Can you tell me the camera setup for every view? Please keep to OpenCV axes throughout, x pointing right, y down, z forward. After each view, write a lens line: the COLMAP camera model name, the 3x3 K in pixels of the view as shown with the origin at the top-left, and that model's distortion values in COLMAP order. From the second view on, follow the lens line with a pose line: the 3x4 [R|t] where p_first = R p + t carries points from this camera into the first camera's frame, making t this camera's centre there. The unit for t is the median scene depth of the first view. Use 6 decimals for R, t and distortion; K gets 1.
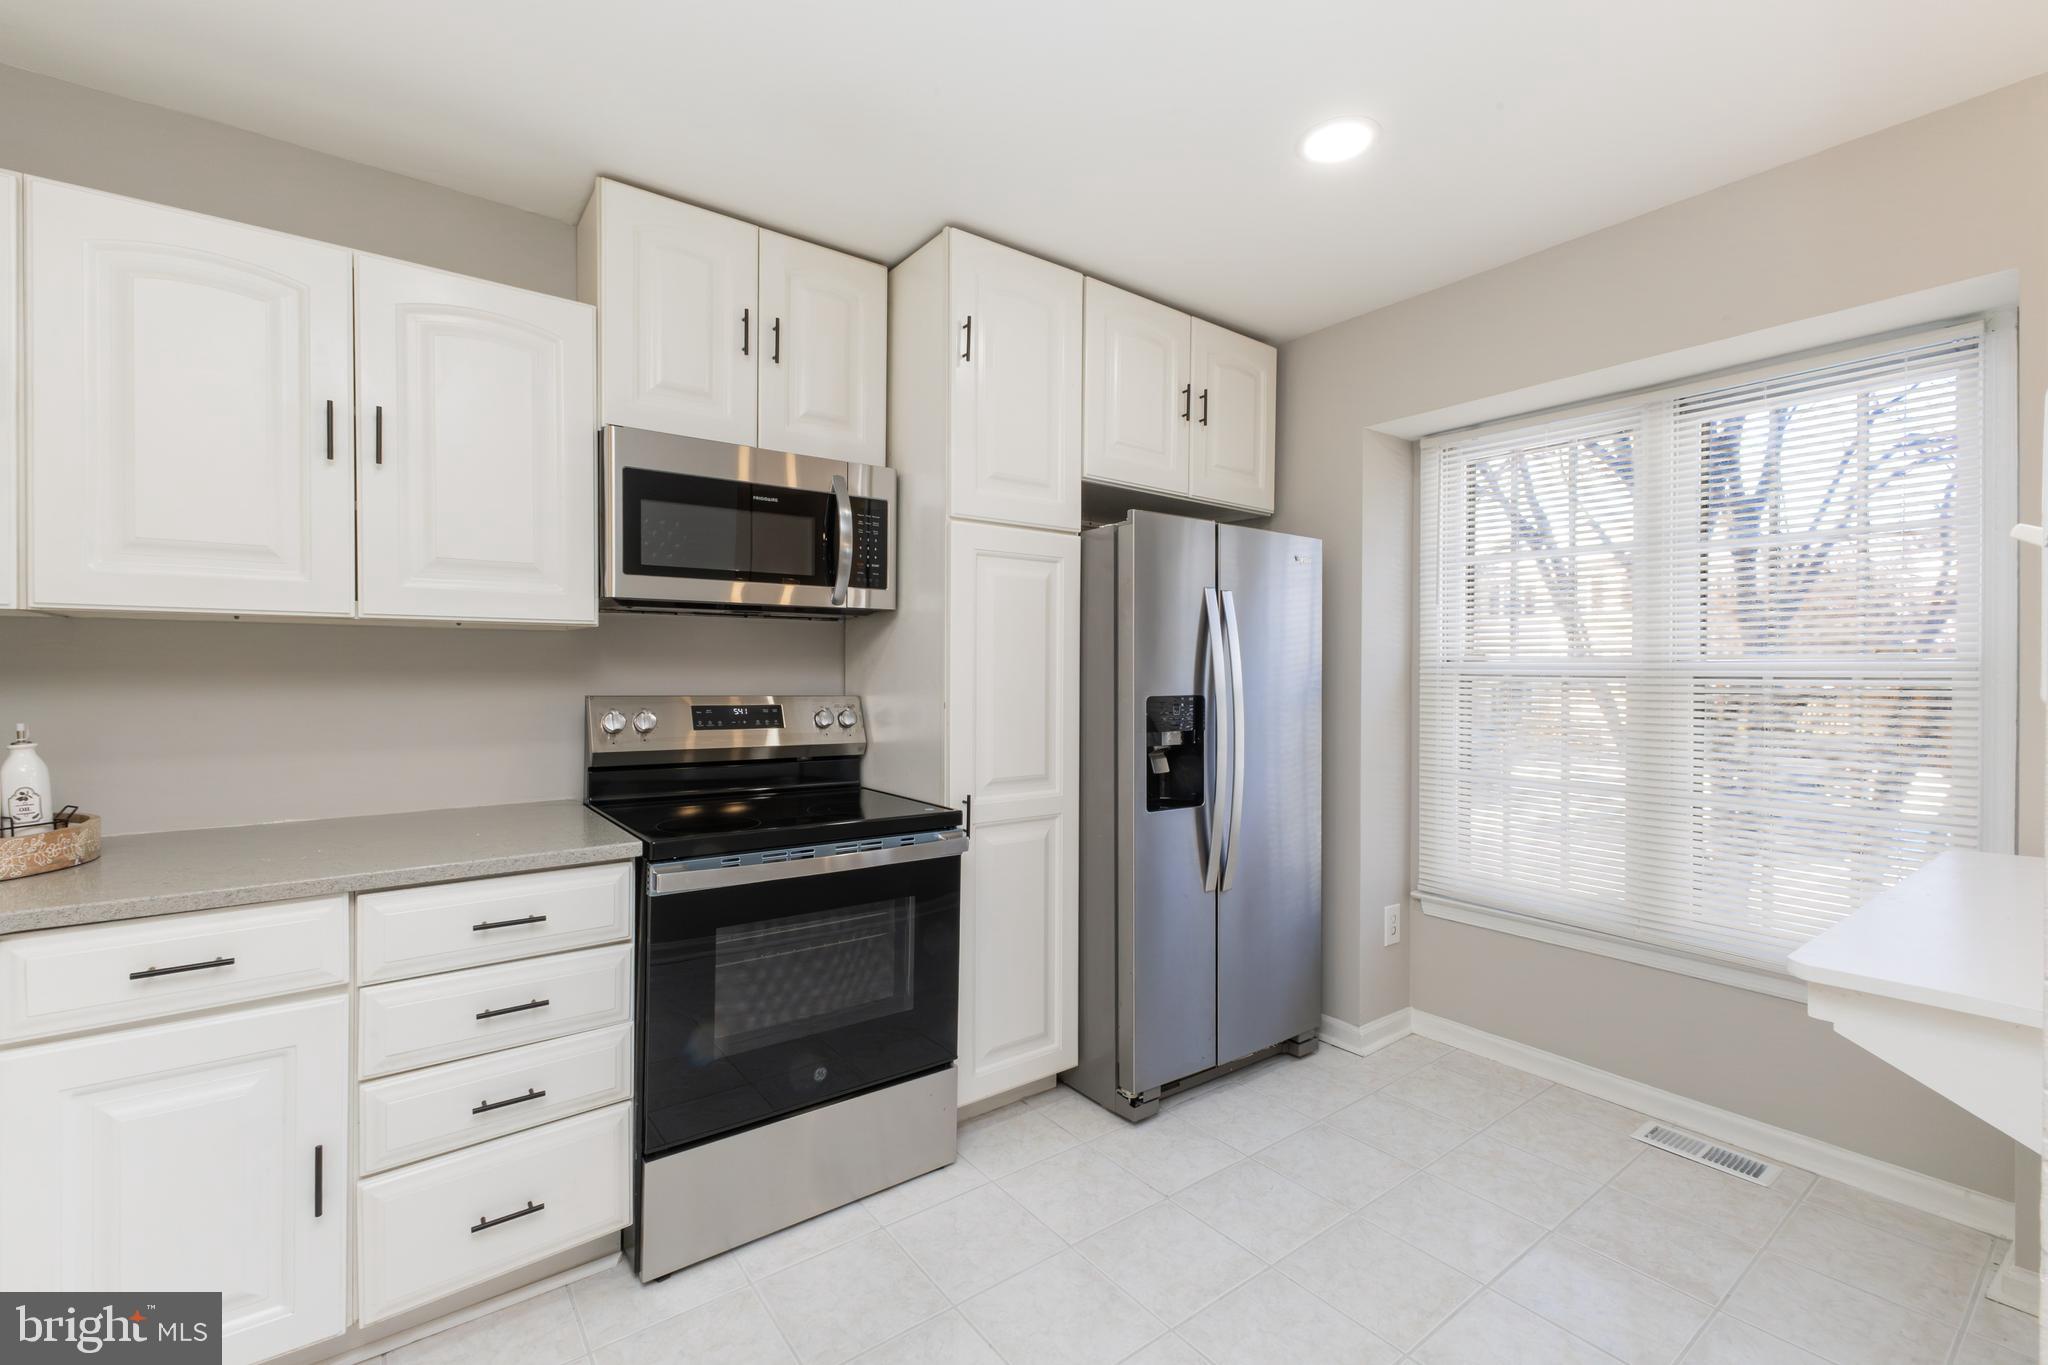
lens RADIAL K [[887.1, 0, 1030.5], [0, 887.1, 669.3], [0, 0, 1]] dist [0.002381, 0.000136]
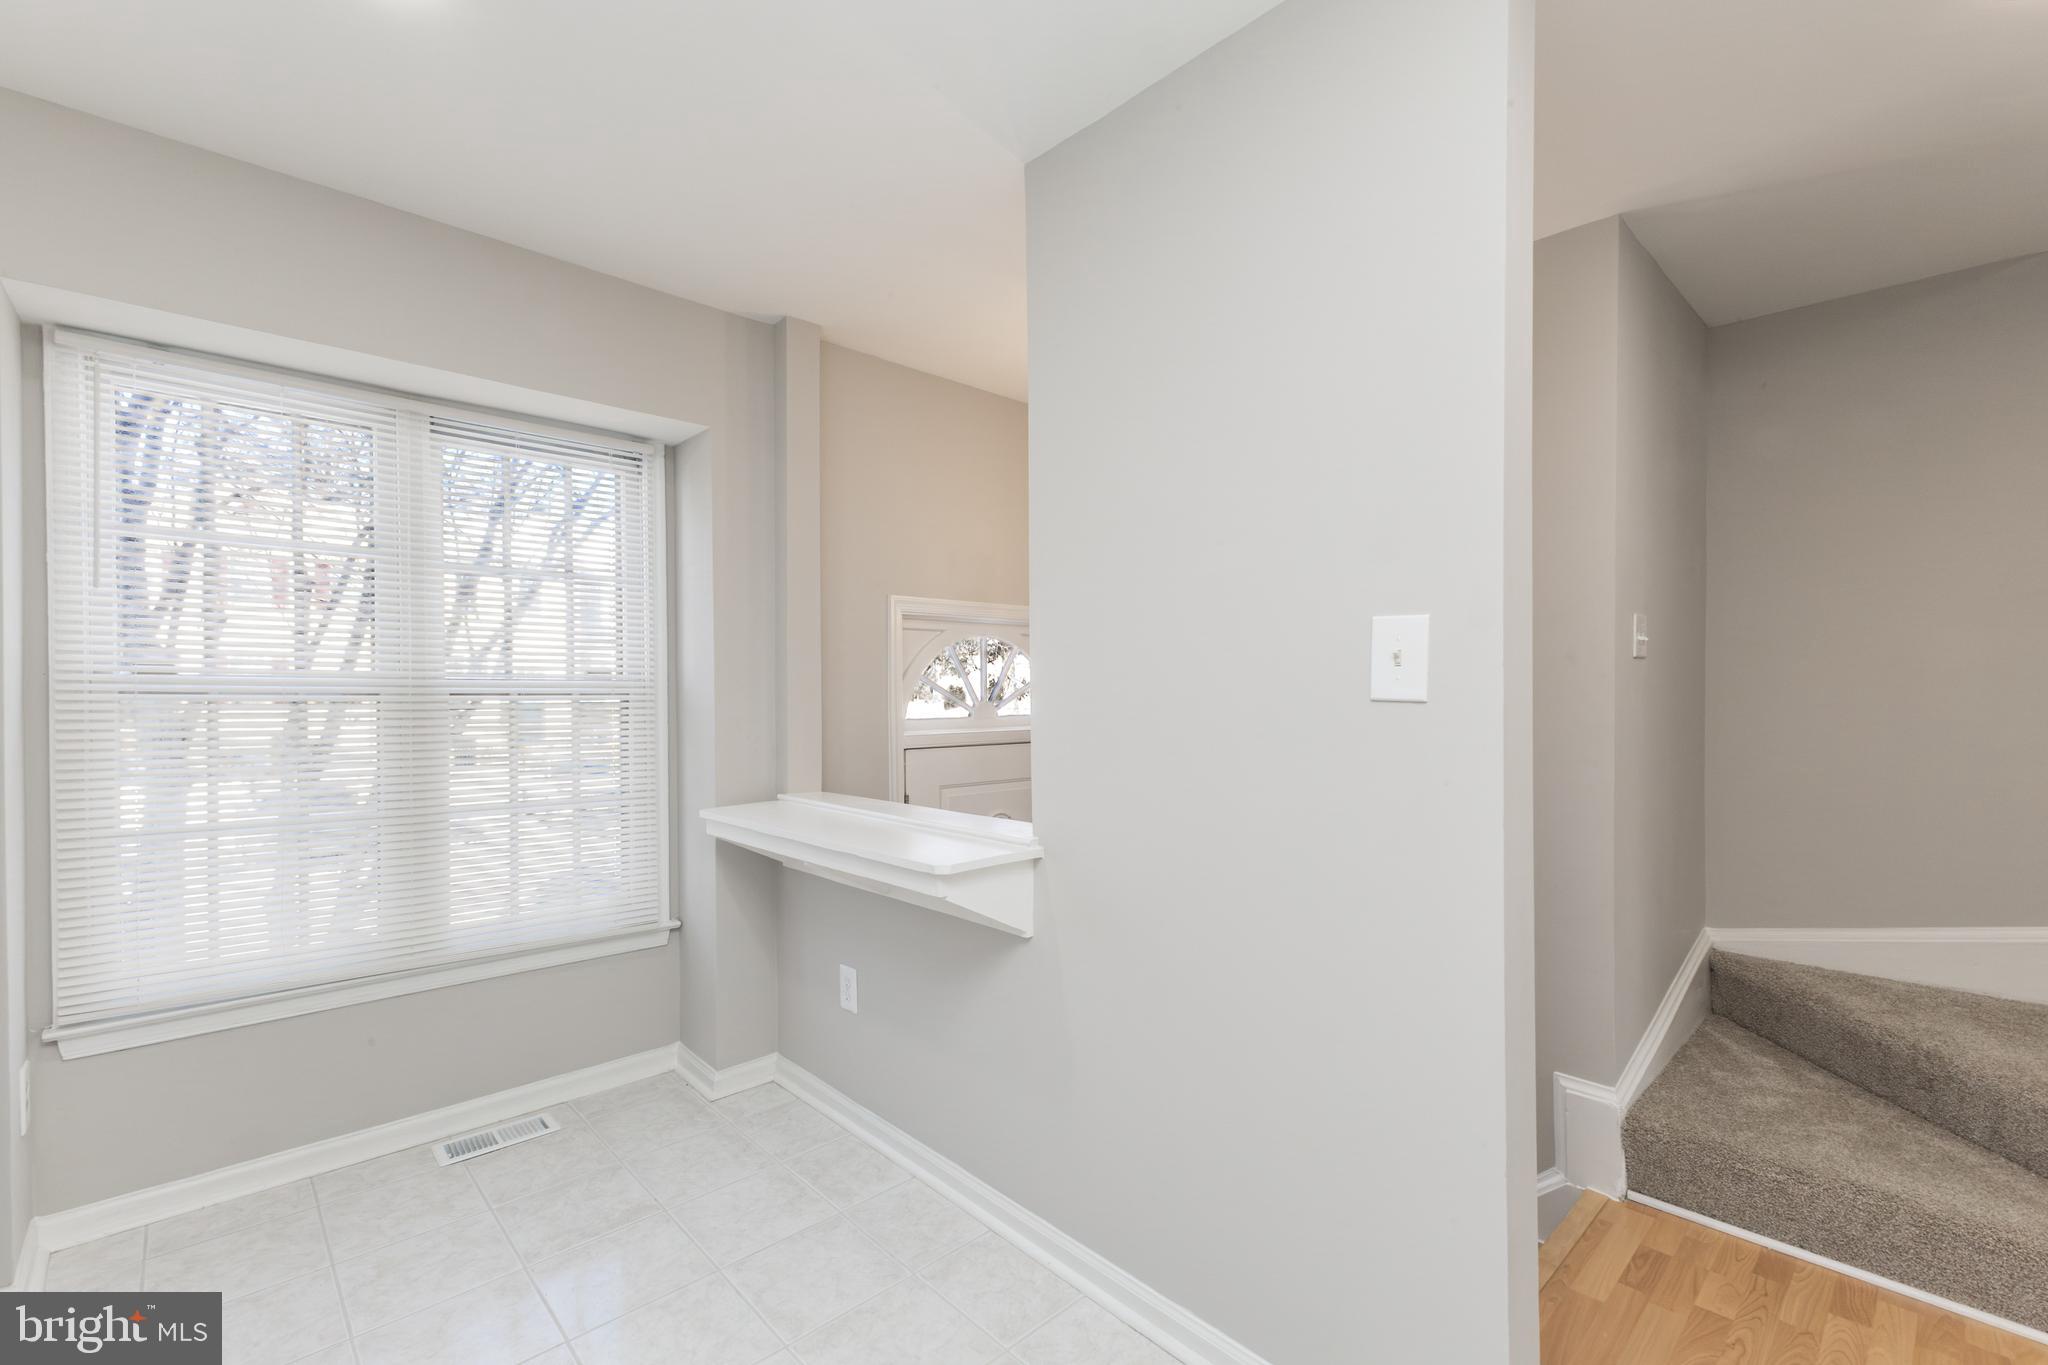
lens RADIAL K [[887.1, 0, 1030.2], [0, 887.1, 683.6], [0, 0, 1]] dist [0.002381, 0.000136]
pose [[-0.124755, 0.004635, 0.992177, -0.335761], [-0.005703, 0.999969, -0.005388, -0.000985], [-0.992171, -0.006331, -0.124725, 0.437249]]
